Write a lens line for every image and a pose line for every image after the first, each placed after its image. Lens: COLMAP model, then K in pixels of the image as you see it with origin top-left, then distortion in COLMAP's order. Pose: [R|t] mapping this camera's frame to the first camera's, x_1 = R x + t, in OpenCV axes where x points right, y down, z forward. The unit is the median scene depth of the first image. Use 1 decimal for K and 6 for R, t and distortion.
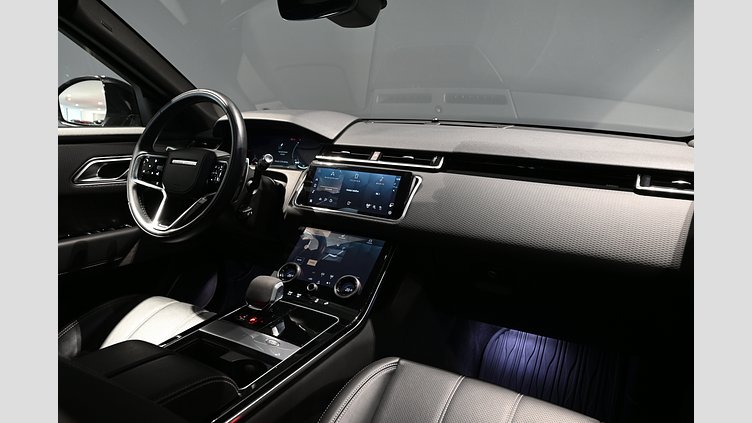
lens RADIAL K [[483.0, 0, 375.2], [0, 483.0, 204.8], [0, 0, 1]] dist [-0.004398, -0.000279]
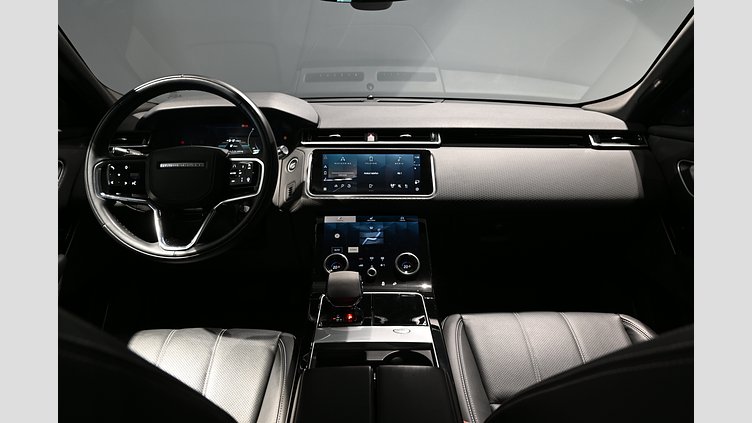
lens RADIAL K [[459.1, 0, 378.1], [0, 459.1, 214.3], [0, 0, 1]] dist [-0.008527, -0.002218]
pose [[0.850442, -0.168802, 0.498251, -0.521205], [0.122205, 0.984604, 0.124988, -0.062345], [-0.511678, -0.045406, 0.857977, 0.155167]]
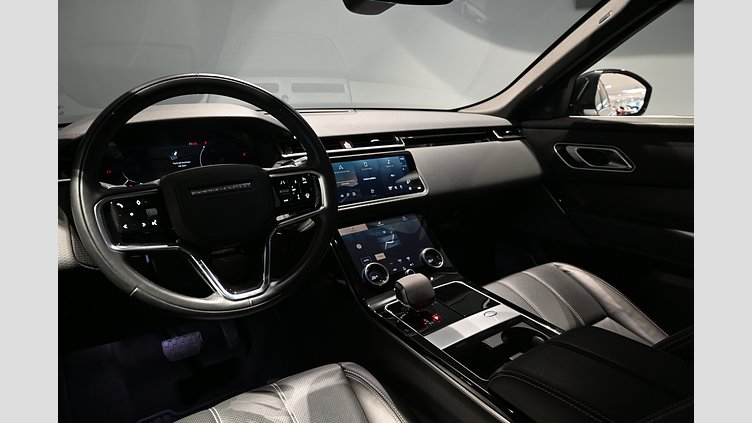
lens RADIAL K [[420.1, 0, 378.1], [0, 420.1, 214.0], [0, 0, 1]] dist [-0.013859, -0.000578]
pose [[0.424769, -0.263725, 0.866037, -0.804258], [0.209605, 0.959284, 0.189315, -0.118710], [-0.880703, 0.101111, 0.462752, 0.574255]]
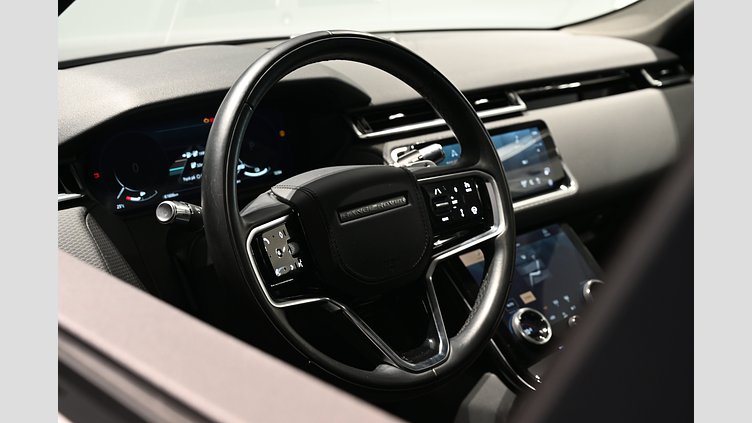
lens RADIAL K [[916.3, 0, 375.0], [0, 916.3, 213.2], [0, 0, 1]] dist [-0.020970, 0.000000]
pose [[0.303320, -0.286474, 0.908807, -1.139578], [0.215565, 0.949642, 0.227400, -0.268025], [-0.928186, 0.126932, 0.349799, 0.728115]]
